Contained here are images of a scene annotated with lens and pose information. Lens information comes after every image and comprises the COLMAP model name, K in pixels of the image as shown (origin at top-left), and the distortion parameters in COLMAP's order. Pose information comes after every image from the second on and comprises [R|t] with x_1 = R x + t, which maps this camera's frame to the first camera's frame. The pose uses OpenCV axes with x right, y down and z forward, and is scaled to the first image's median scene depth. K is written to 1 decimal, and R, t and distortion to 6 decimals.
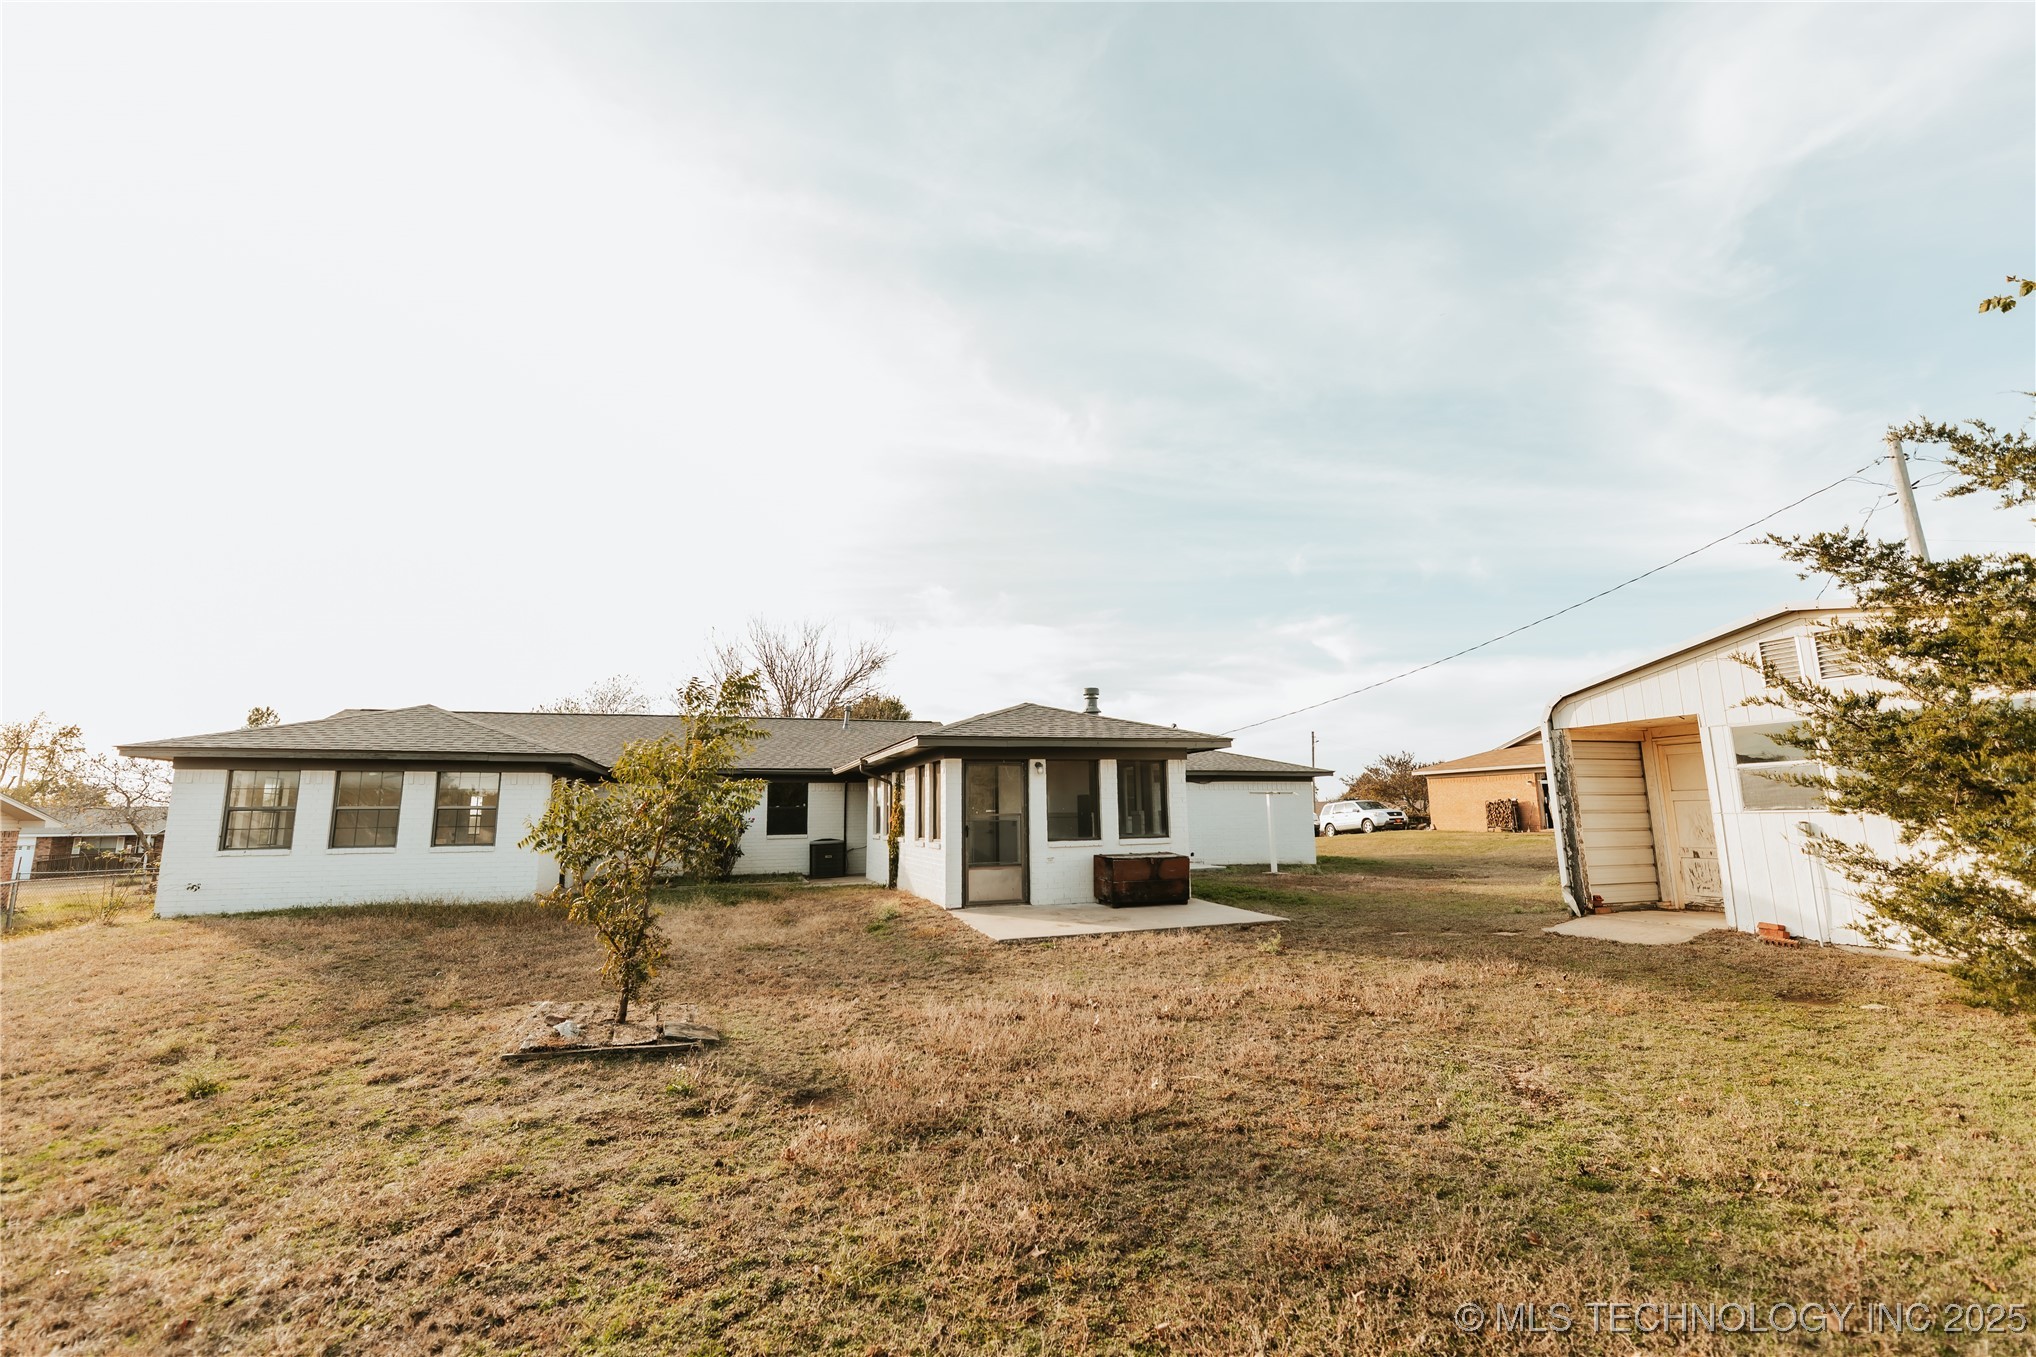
lens RADIAL K [[843.8, 0, 1018.0], [0, 843.8, 678.5], [0, 0, 1]] dist [-0.001815, -0.000682]
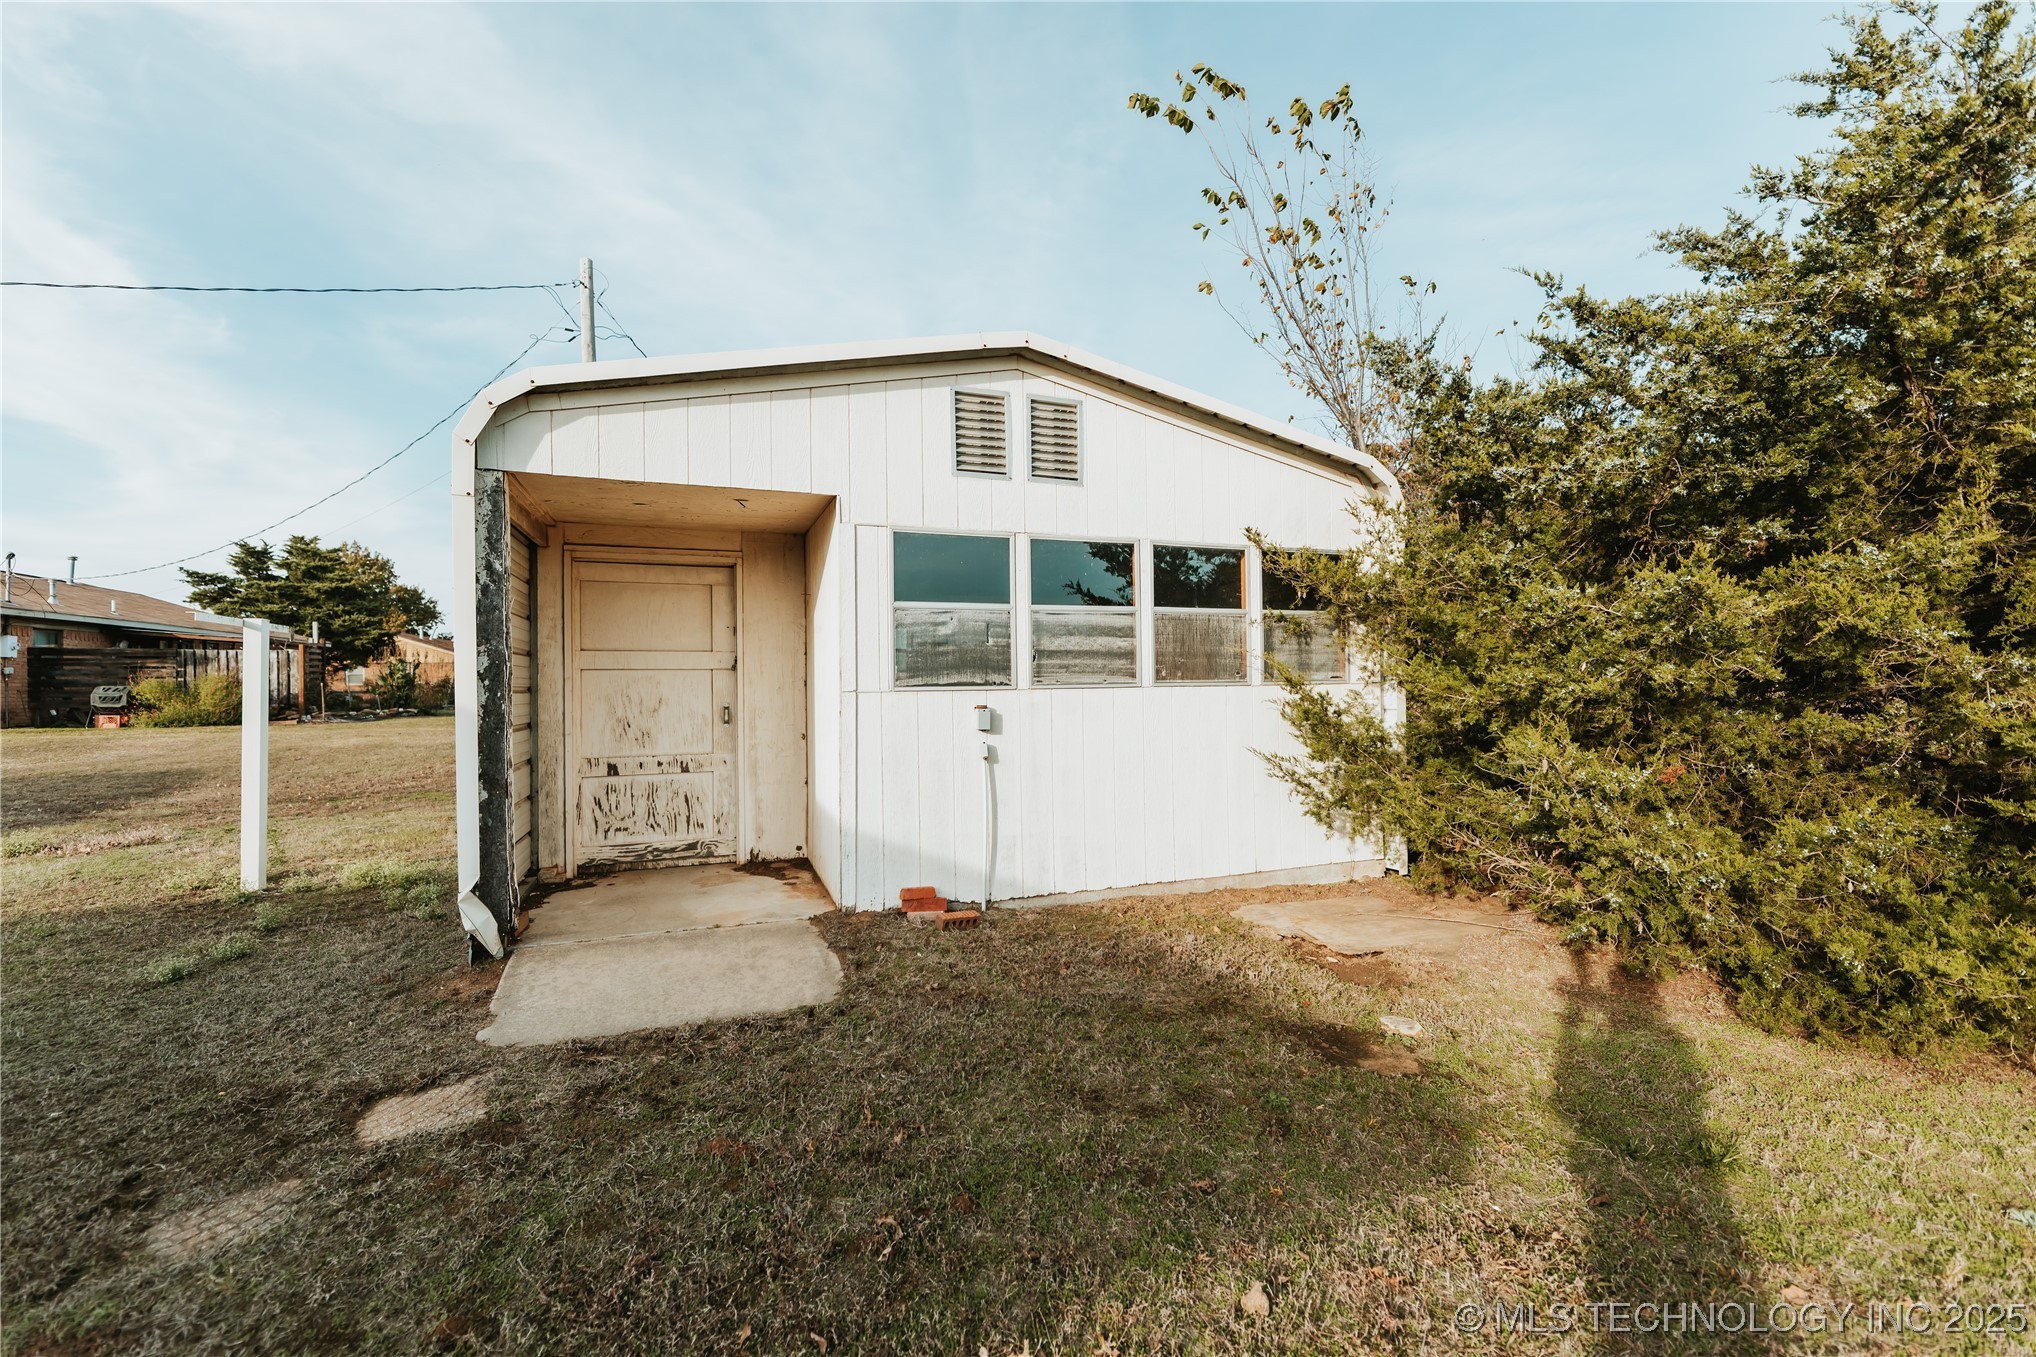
lens RADIAL K [[843.8, 0, 1018.0], [0, 843.8, 678.5], [0, 0, 1]] dist [-0.001815, -0.000682]
pose [[-0.027816, 0.021539, 0.999381, 0.266340], [-0.154817, 0.987612, -0.025594, 0.127330], [-0.987552, -0.155433, -0.024137, 0.776494]]
